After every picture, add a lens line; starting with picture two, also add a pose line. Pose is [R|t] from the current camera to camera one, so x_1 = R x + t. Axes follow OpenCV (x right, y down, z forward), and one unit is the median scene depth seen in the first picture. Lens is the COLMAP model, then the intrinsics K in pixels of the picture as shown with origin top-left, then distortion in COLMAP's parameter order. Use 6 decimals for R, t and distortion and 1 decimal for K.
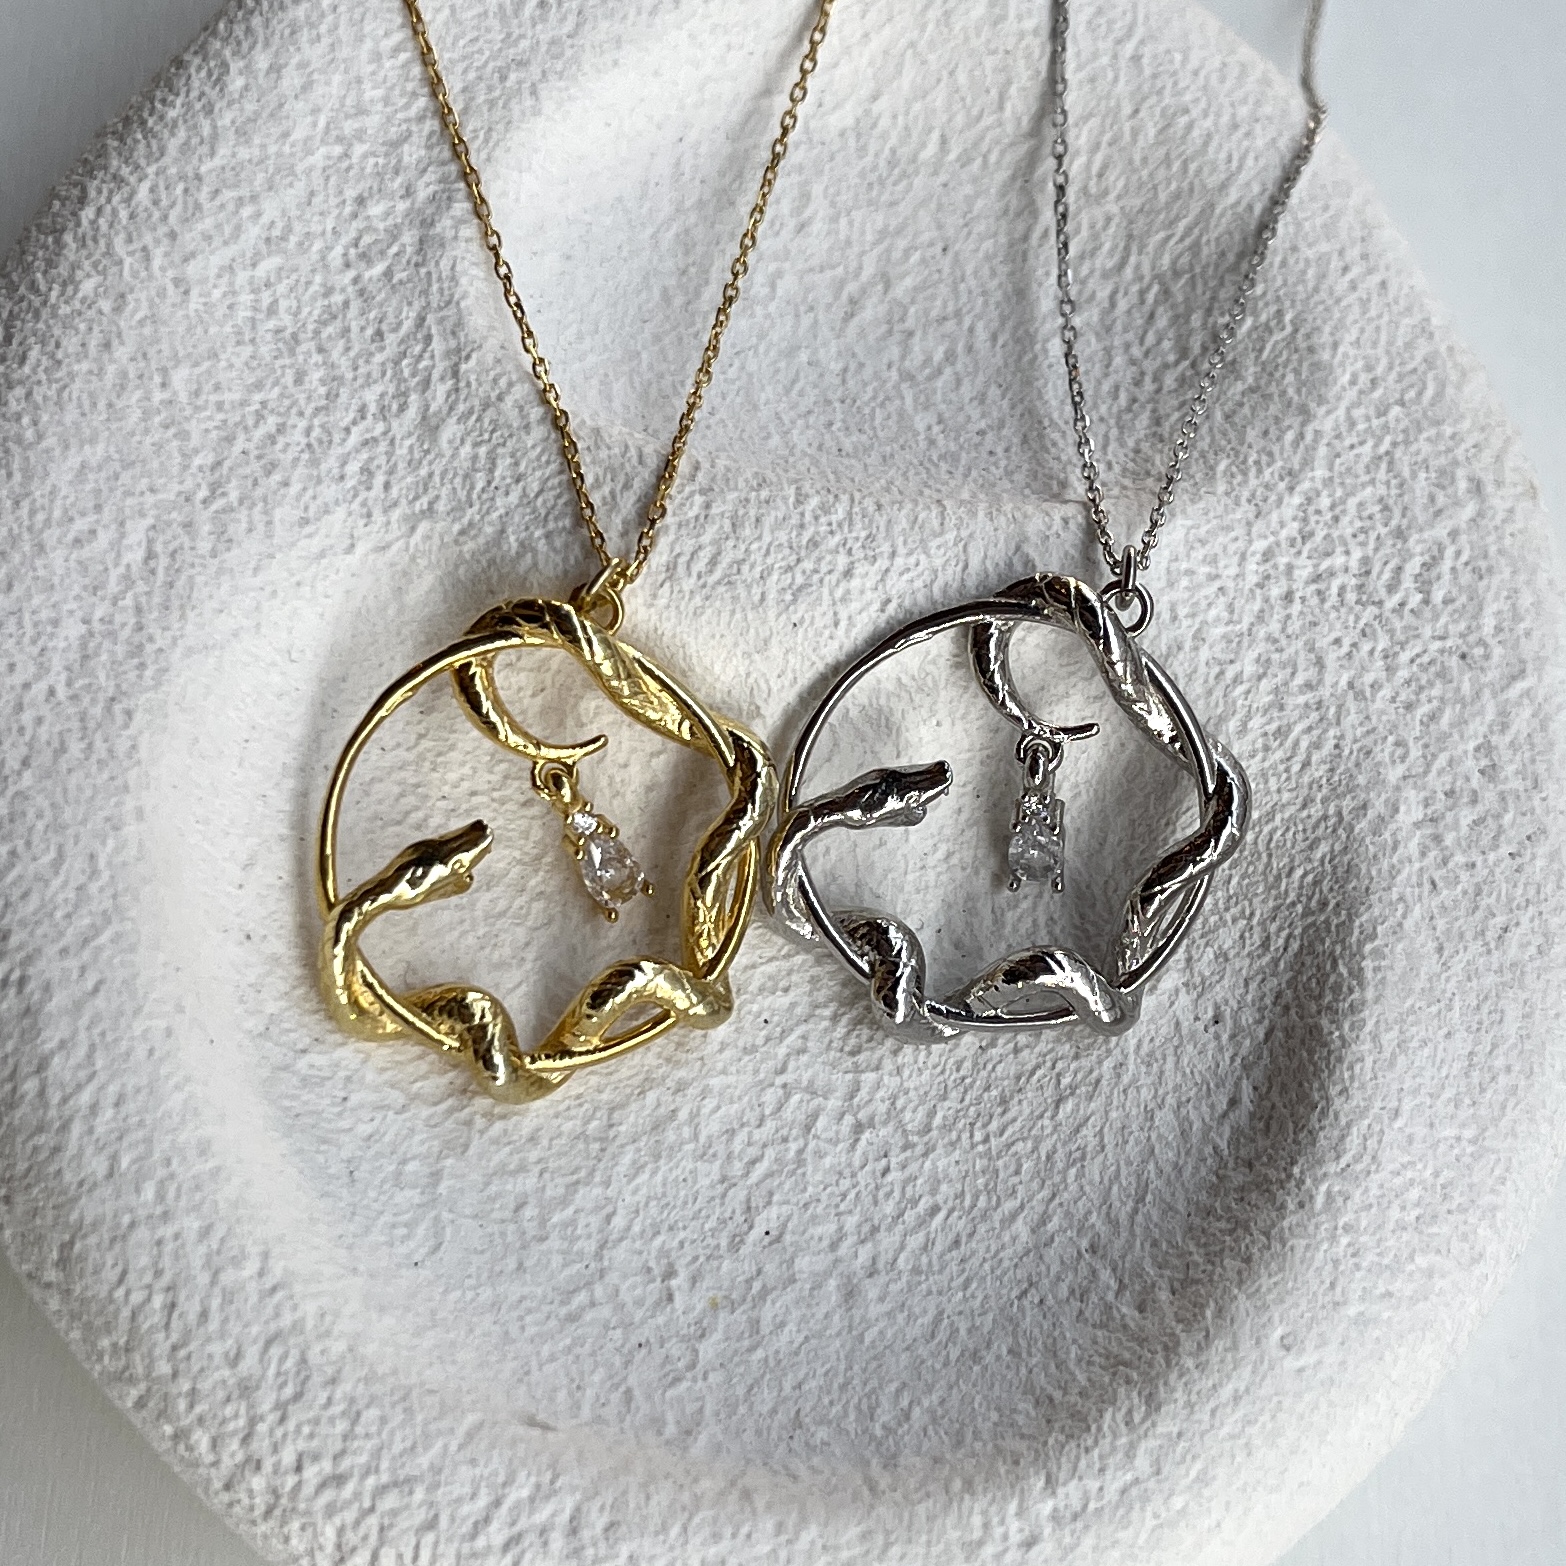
lens RADIAL K [[2988.2, 0, 816.5], [0, 2988.2, 838.6], [0, 0, 1]] dist [0.178818, -0.862214]
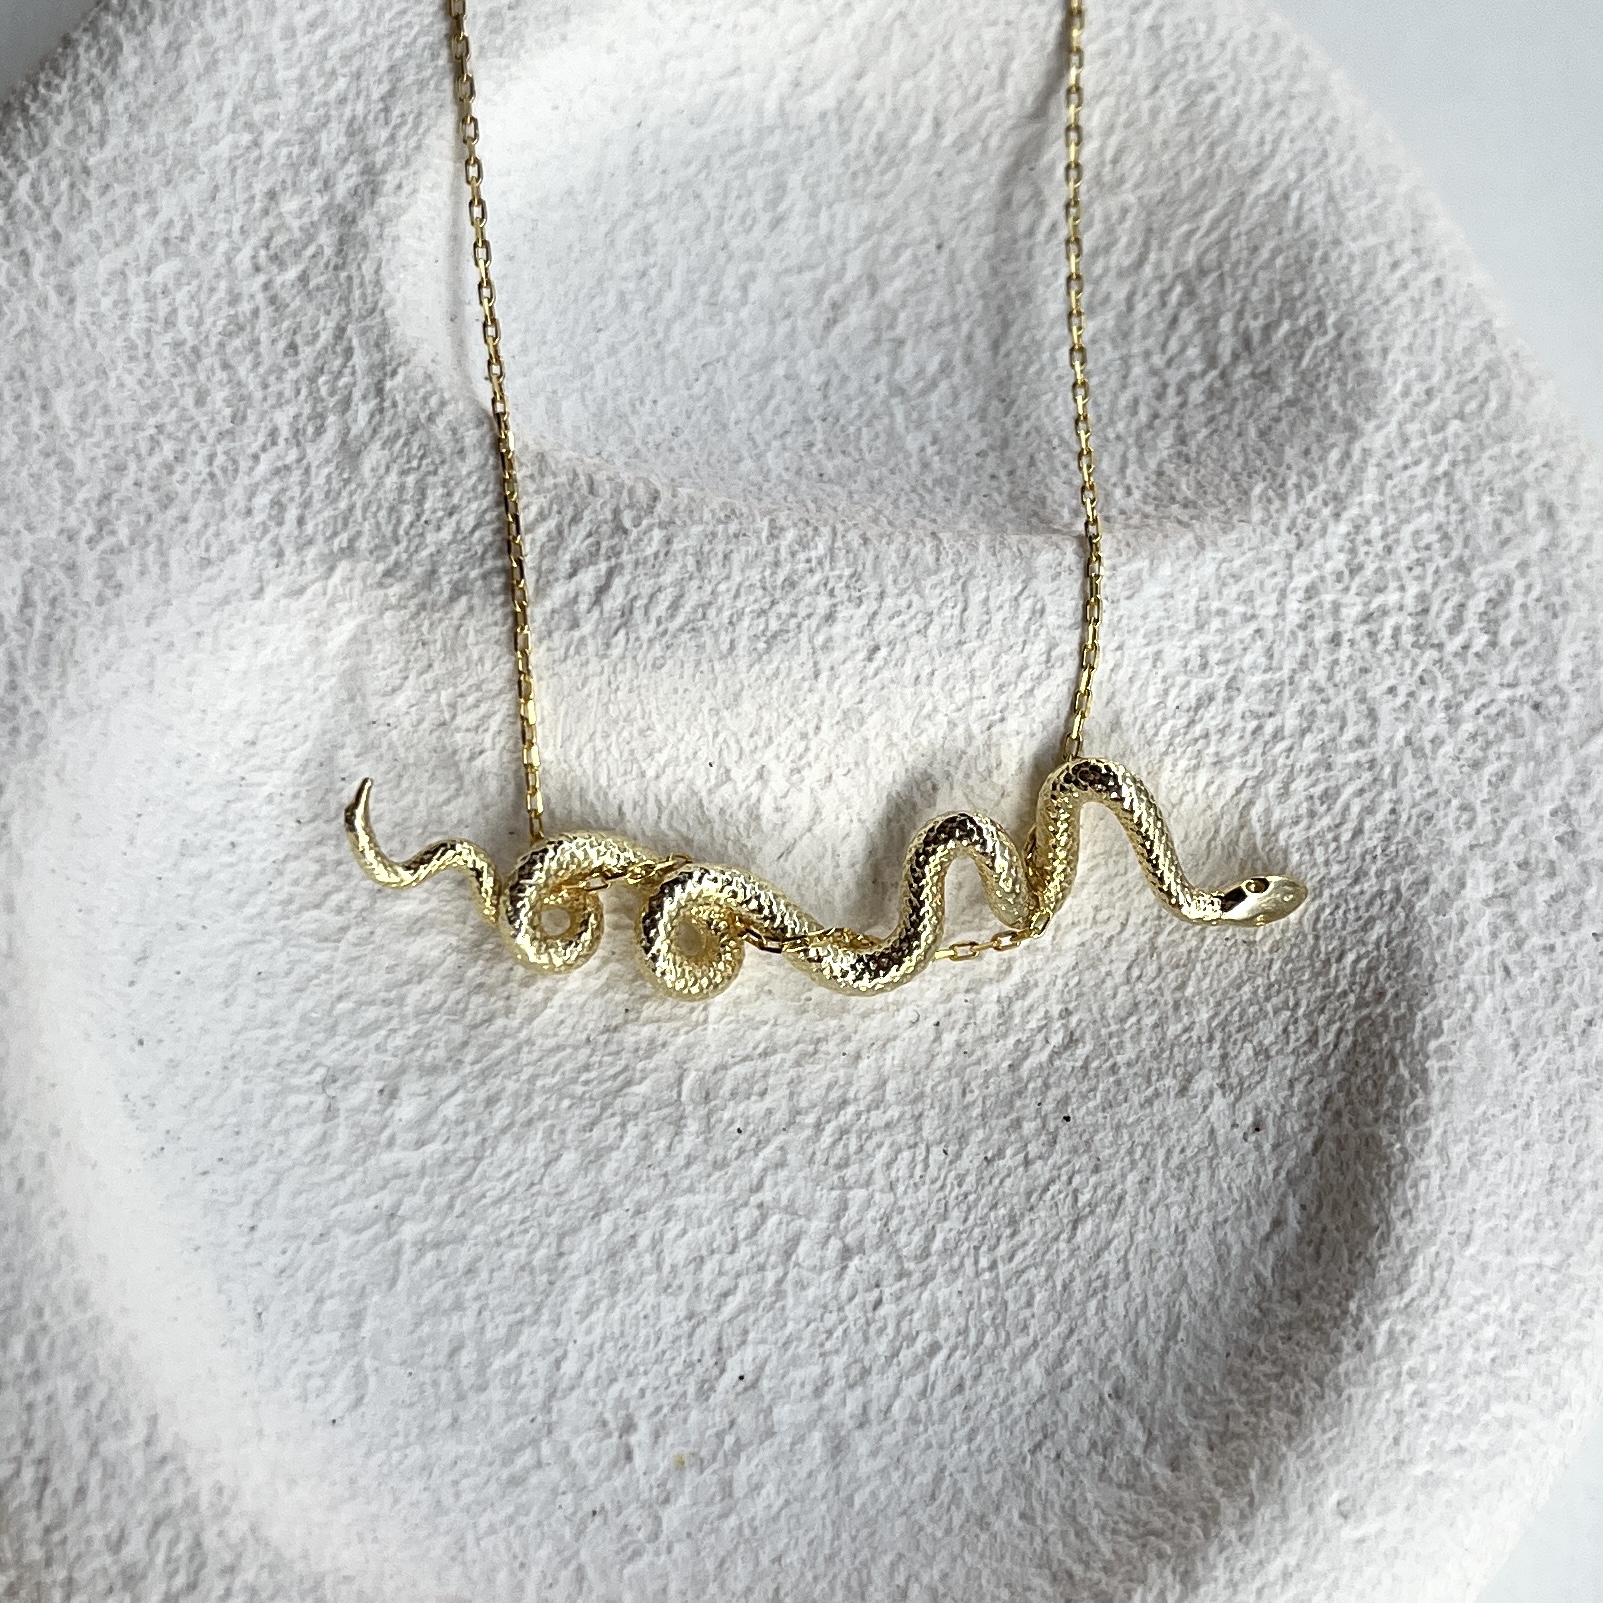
lens RADIAL K [[3017.1, 0, 791.0], [0, 3017.1, 849.6], [0, 0, 1]] dist [0.183359, -0.905159]
pose [[0.999935, -0.006405, -0.009399, 0.006989], [0.006382, 0.999977, -0.002452, -0.018705], [0.009414, 0.002392, 0.999953, 0.119145]]
